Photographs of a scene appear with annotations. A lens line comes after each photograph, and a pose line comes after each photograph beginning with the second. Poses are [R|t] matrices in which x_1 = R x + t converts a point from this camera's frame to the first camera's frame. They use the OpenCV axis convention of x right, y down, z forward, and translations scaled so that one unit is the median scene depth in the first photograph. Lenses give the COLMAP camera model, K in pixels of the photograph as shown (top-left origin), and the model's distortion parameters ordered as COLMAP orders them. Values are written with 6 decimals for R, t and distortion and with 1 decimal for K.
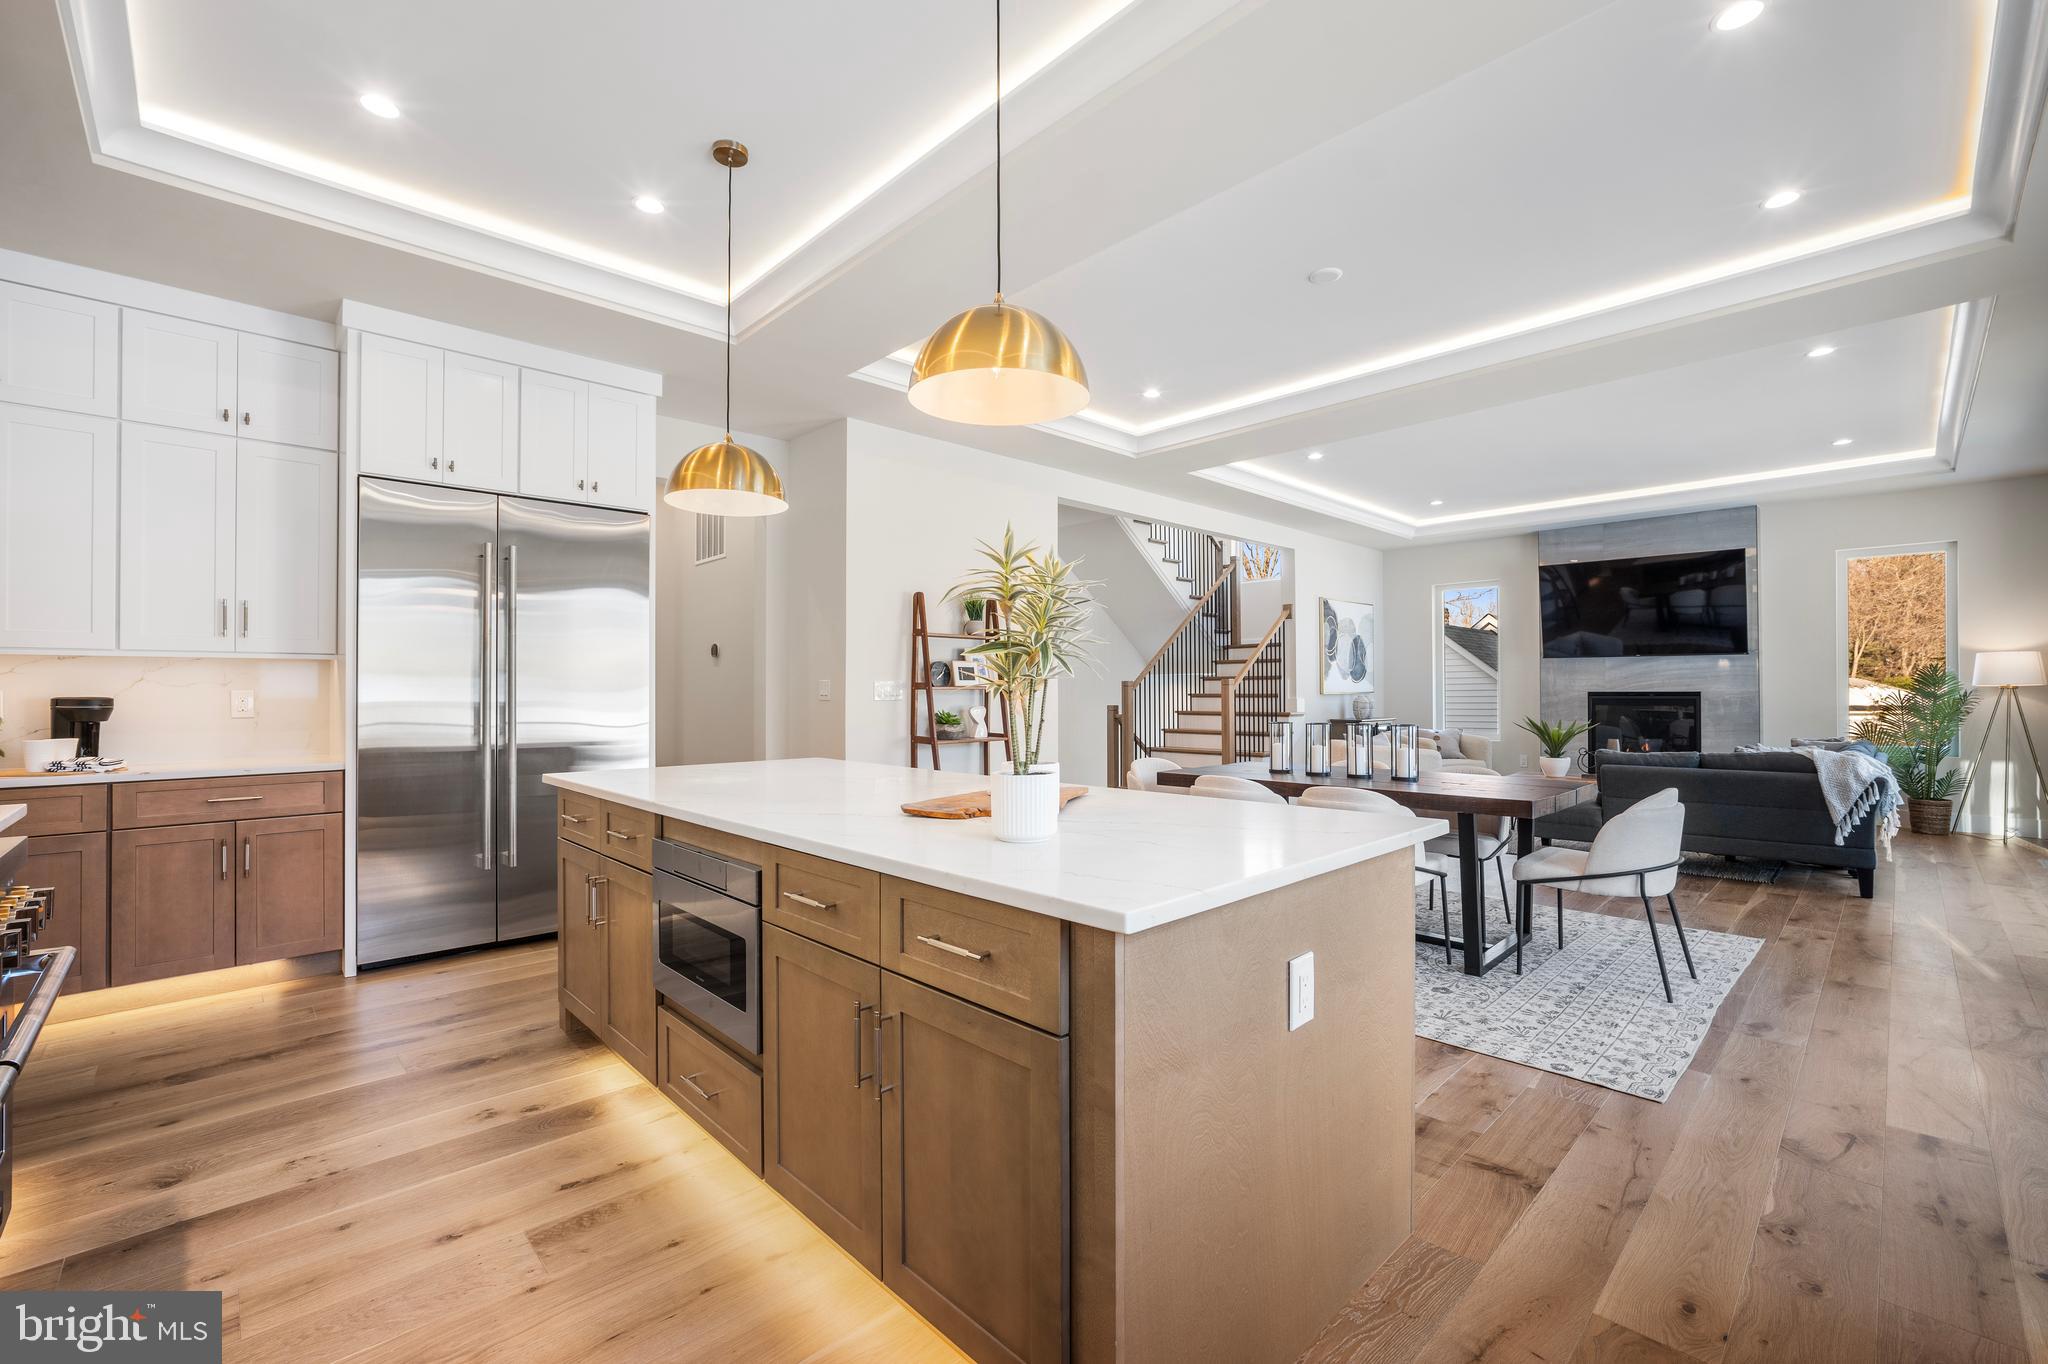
lens RADIAL K [[851.2, 0, 1027.7], [0, 851.2, 683.7], [0, 0, 1]] dist [-0.001895, 0.000235]
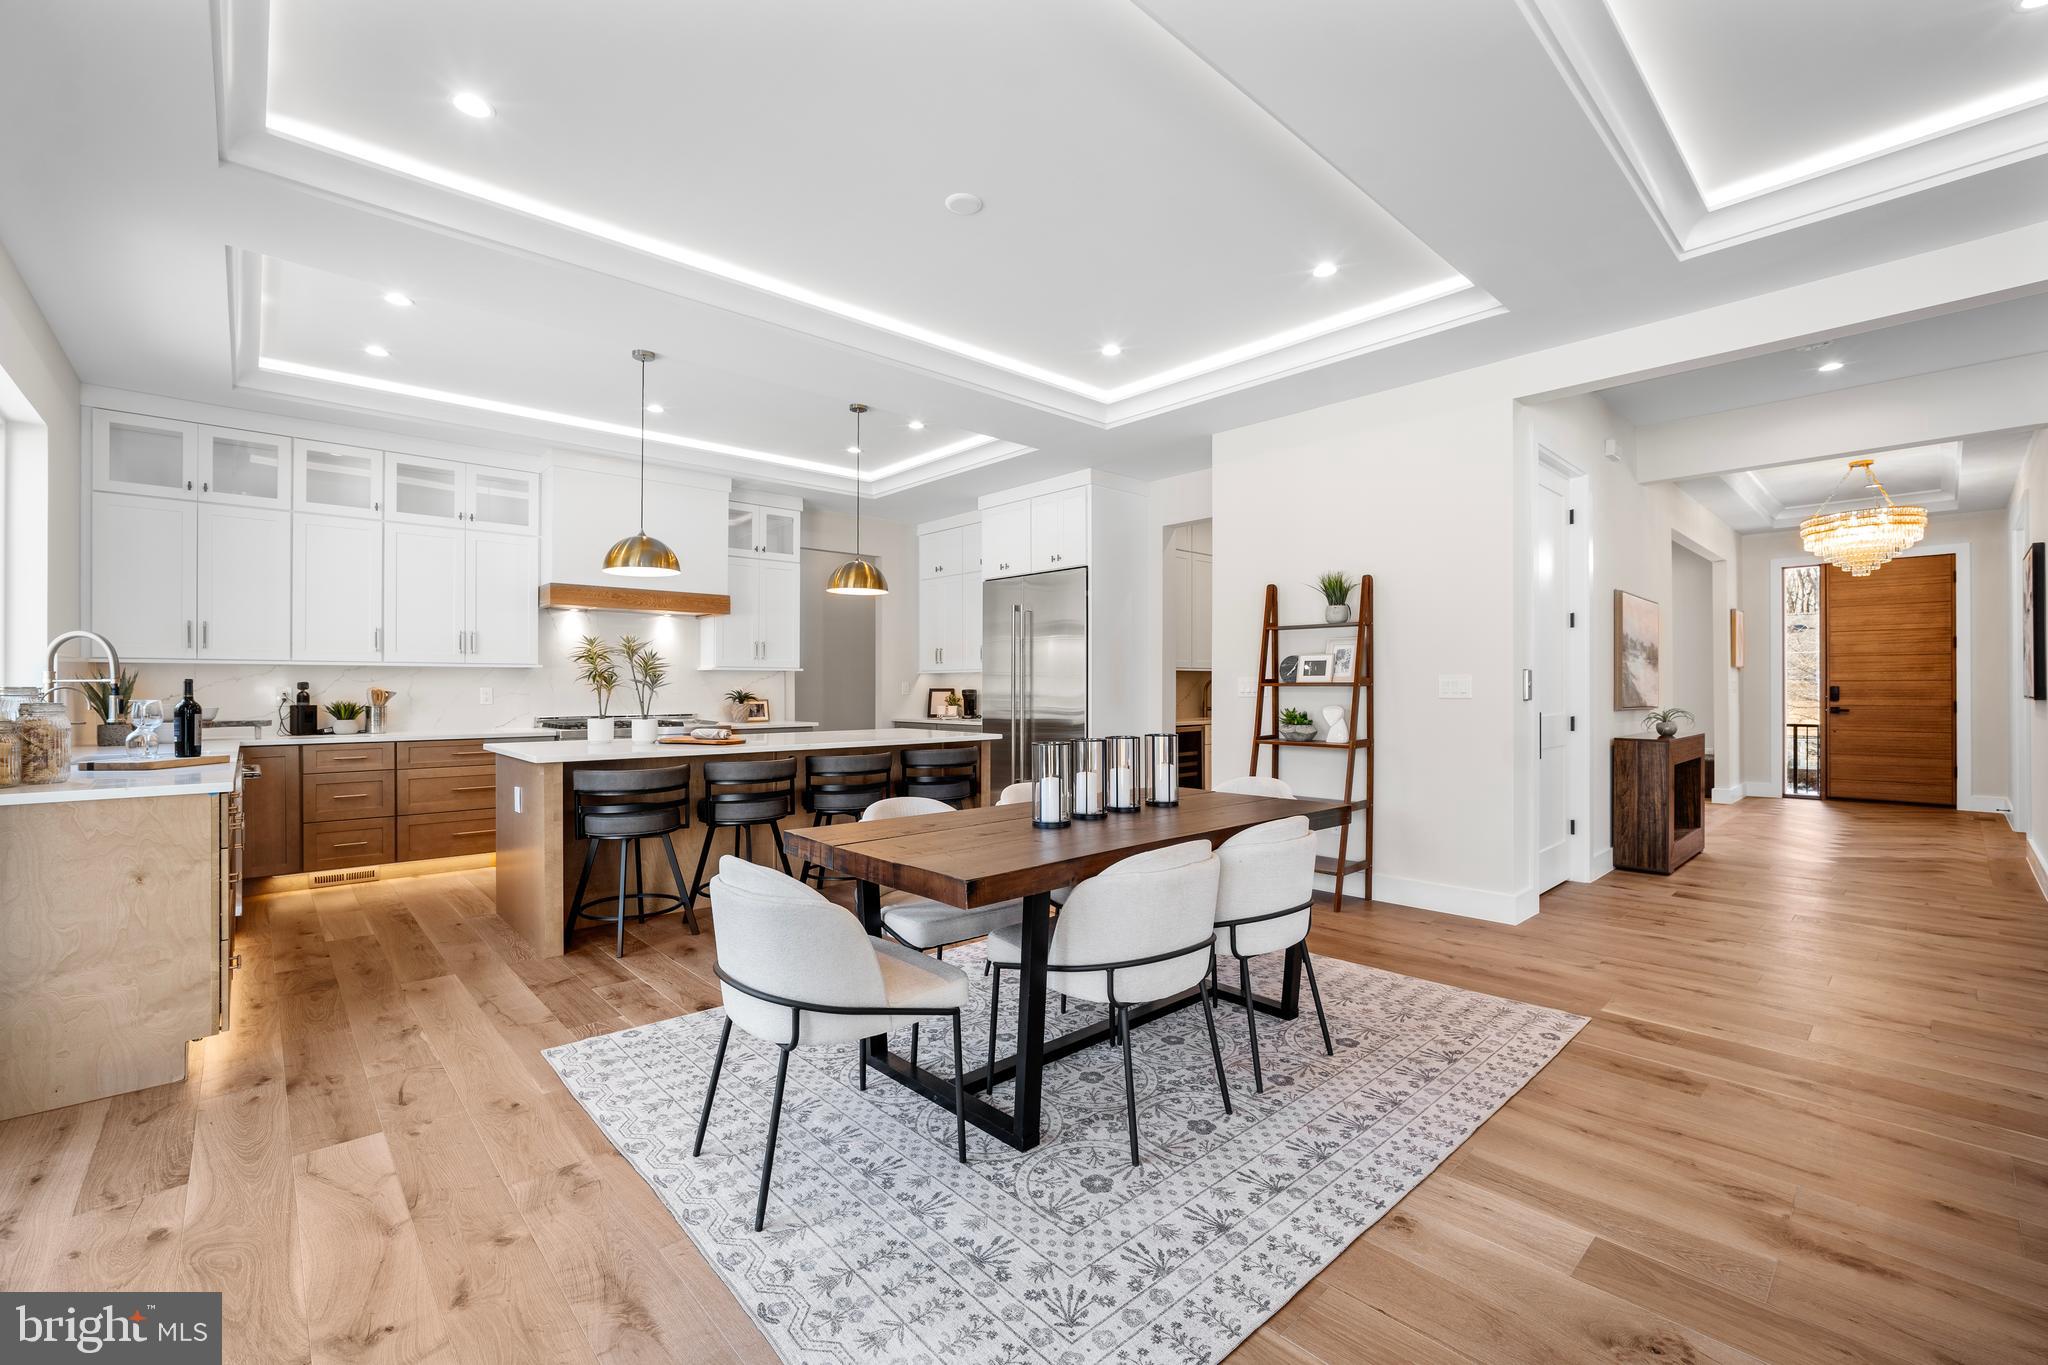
lens RADIAL K [[851.2, 0, 1019.6], [0, 851.2, 687.6], [0, 0, 1]] dist [-0.001895, 0.000235]
pose [[-0.029168, 0.003284, -0.999569, 0.980676], [0.010710, 0.999938, 0.002973, 0.002676], [0.999517, -0.010619, -0.029202, 0.881321]]
